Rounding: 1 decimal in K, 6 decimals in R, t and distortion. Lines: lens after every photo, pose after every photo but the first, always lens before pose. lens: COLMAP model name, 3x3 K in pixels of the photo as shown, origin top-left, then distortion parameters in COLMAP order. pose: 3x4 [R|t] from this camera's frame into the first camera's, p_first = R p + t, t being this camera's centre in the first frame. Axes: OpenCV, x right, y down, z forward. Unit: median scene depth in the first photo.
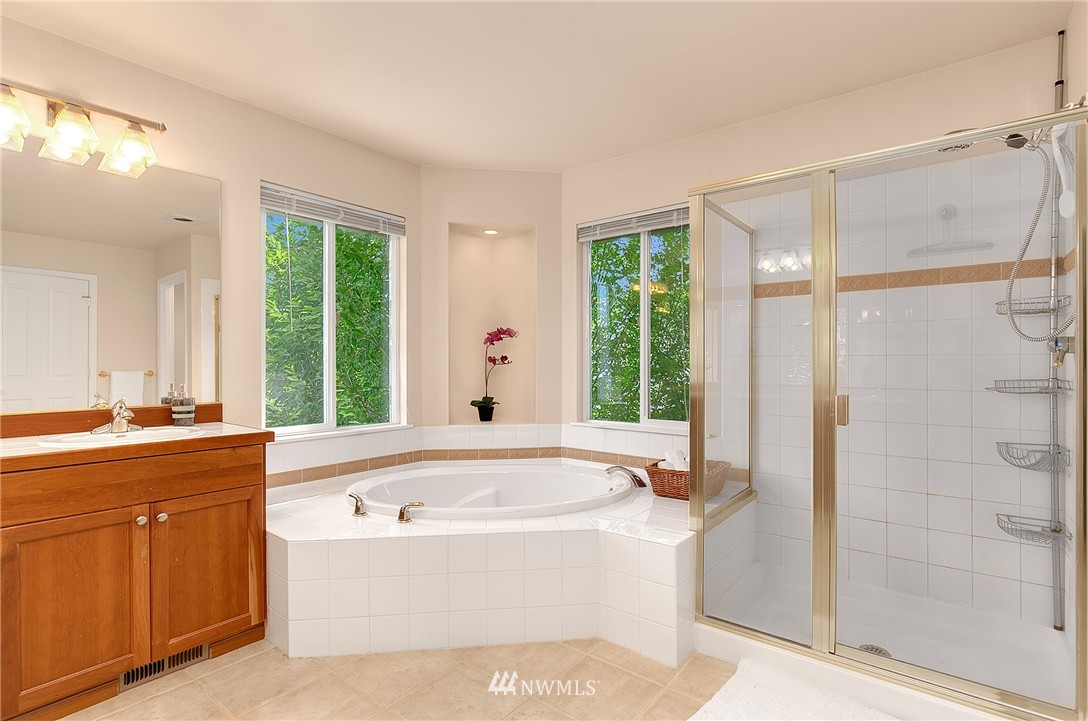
lens RADIAL K [[529.2, 0, 544.0], [0, 529.2, 362.8], [0, 0, 1]] dist [-0.002755, -0.000414]
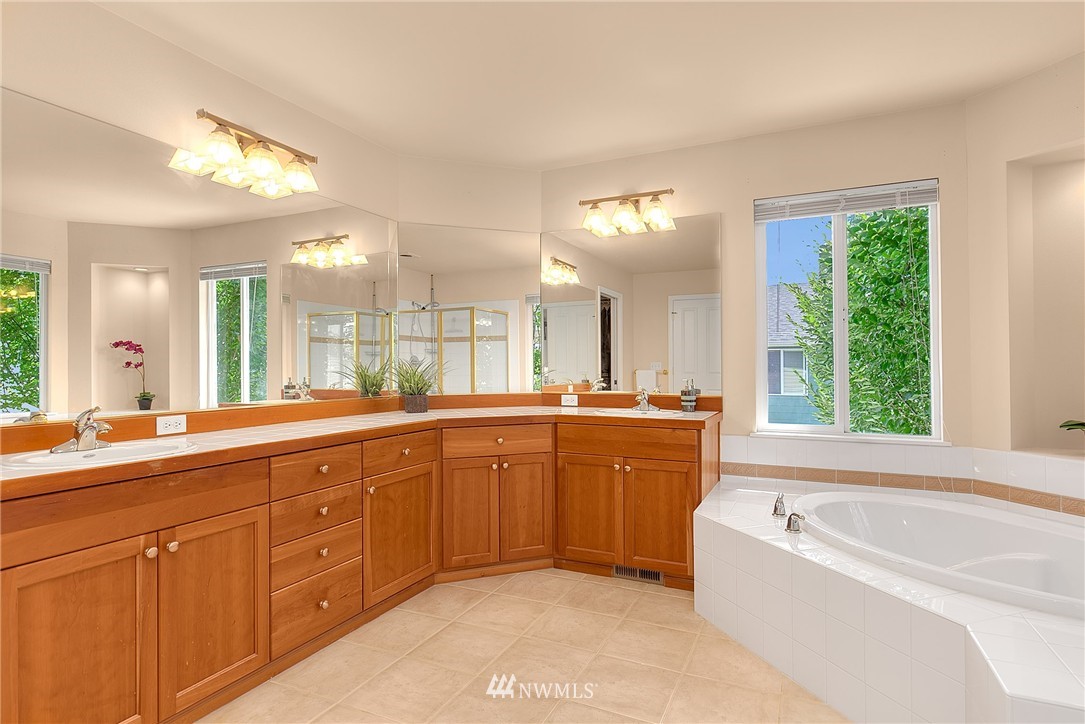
lens RADIAL K [[562.9, 0, 542.5], [0, 562.9, 362.0], [0, 0, 1]] dist [0.000743, 0.000093]
pose [[0.223672, -0.005425, -0.974649, 0.660263], [0.002652, 0.999984, -0.004958, 0.003720], [0.974661, -0.001476, 0.223683, 0.372909]]
